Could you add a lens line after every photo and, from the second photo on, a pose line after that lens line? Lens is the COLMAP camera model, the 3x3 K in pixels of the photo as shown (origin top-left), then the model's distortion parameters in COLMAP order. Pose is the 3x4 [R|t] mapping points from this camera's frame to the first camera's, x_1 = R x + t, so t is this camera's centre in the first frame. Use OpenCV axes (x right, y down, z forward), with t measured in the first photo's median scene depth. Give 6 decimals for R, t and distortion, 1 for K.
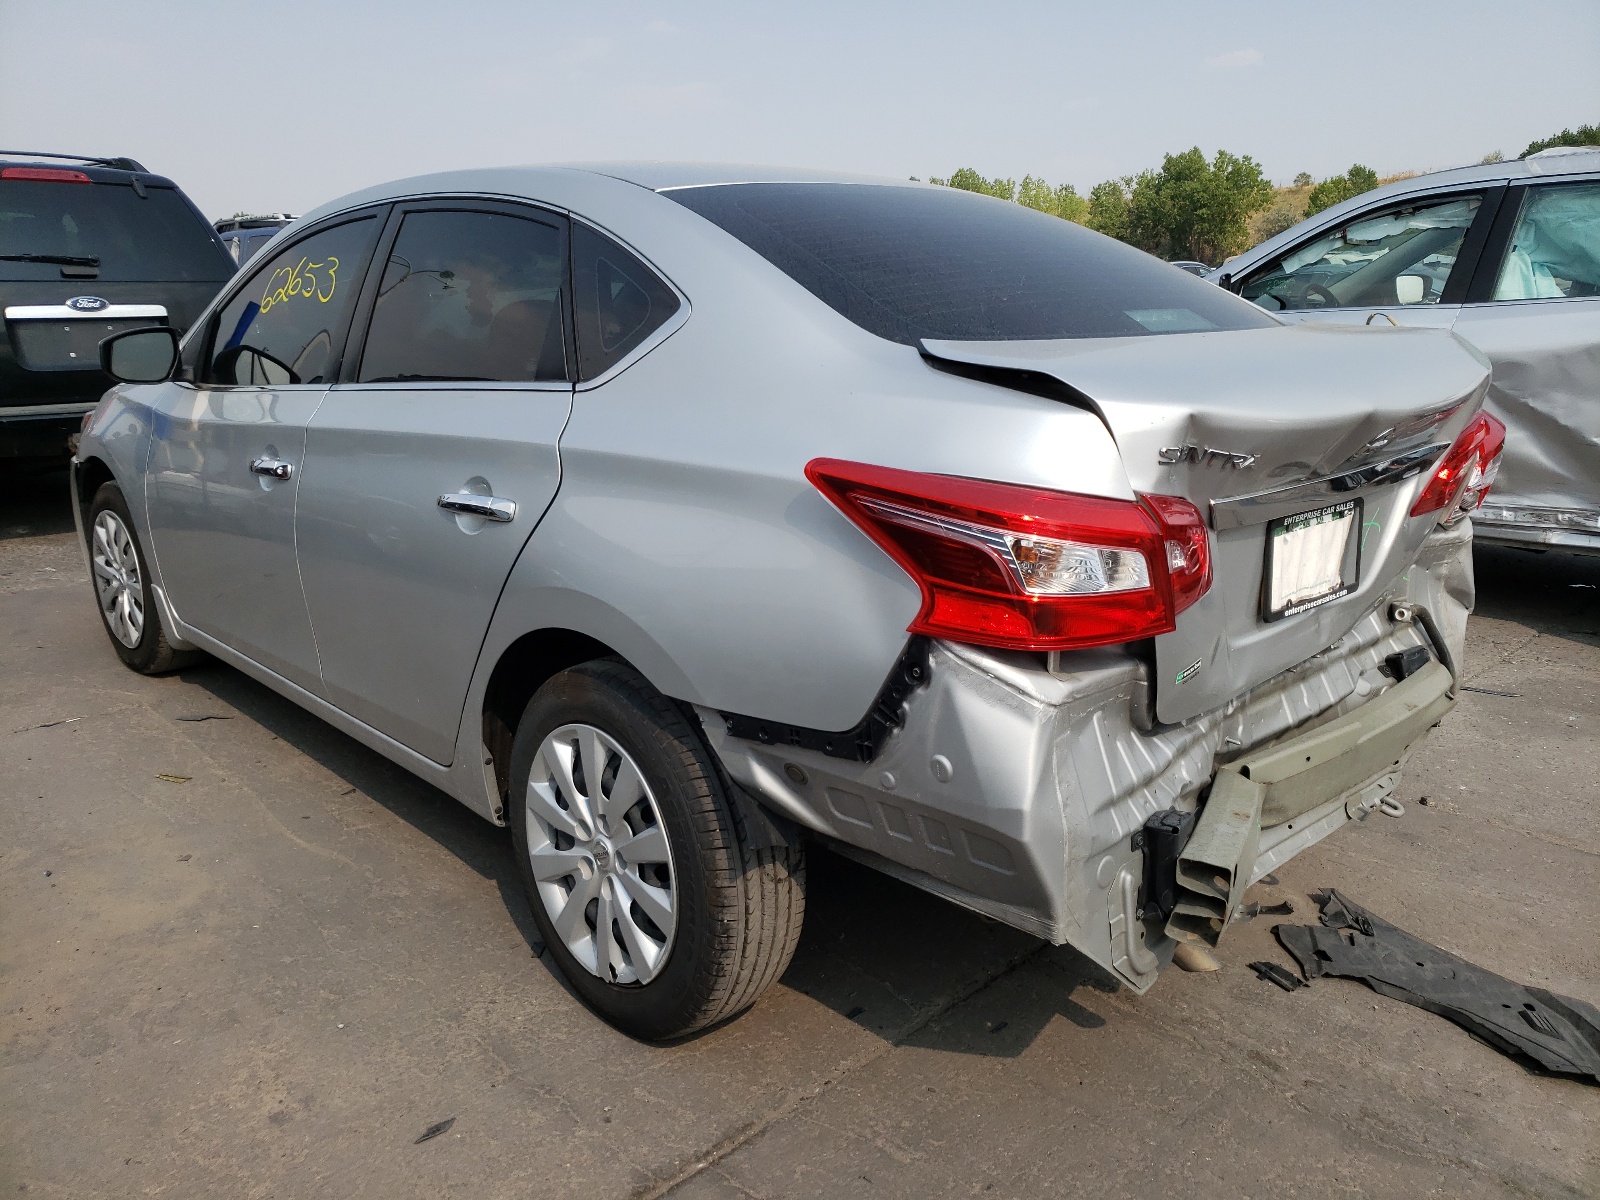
lens RADIAL K [[1200.1, 0, 800.0], [0, 1200.1, 600.0], [0, 0, 1]] dist [-0.006365, -0.001760]
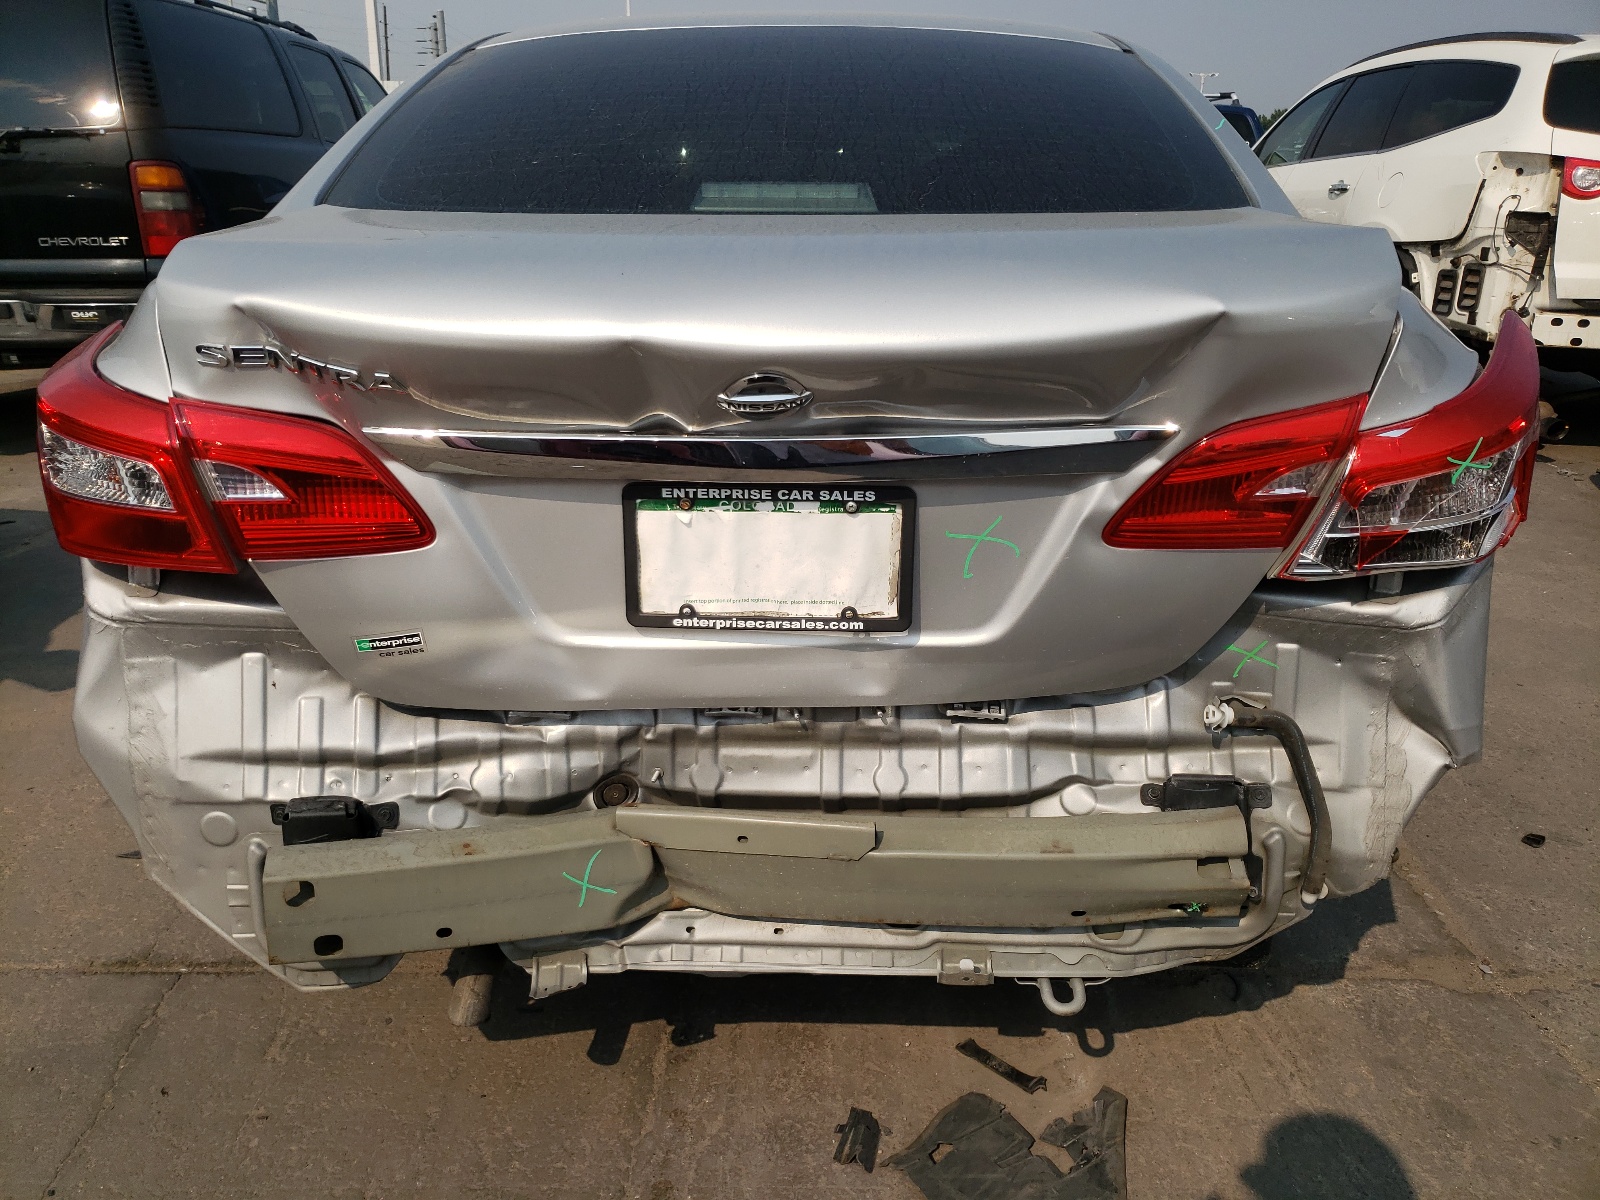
lens RADIAL K [[1219.9, 0, 800.0], [0, 1219.9, 600.0], [0, 0, 1]] dist [0.007621, 0.001719]
pose [[0.704129, 0.228186, -0.672409, 0.838530], [-0.172019, 0.973568, 0.150252, -0.109744], [0.688921, 0.009871, 0.724769, 0.470945]]
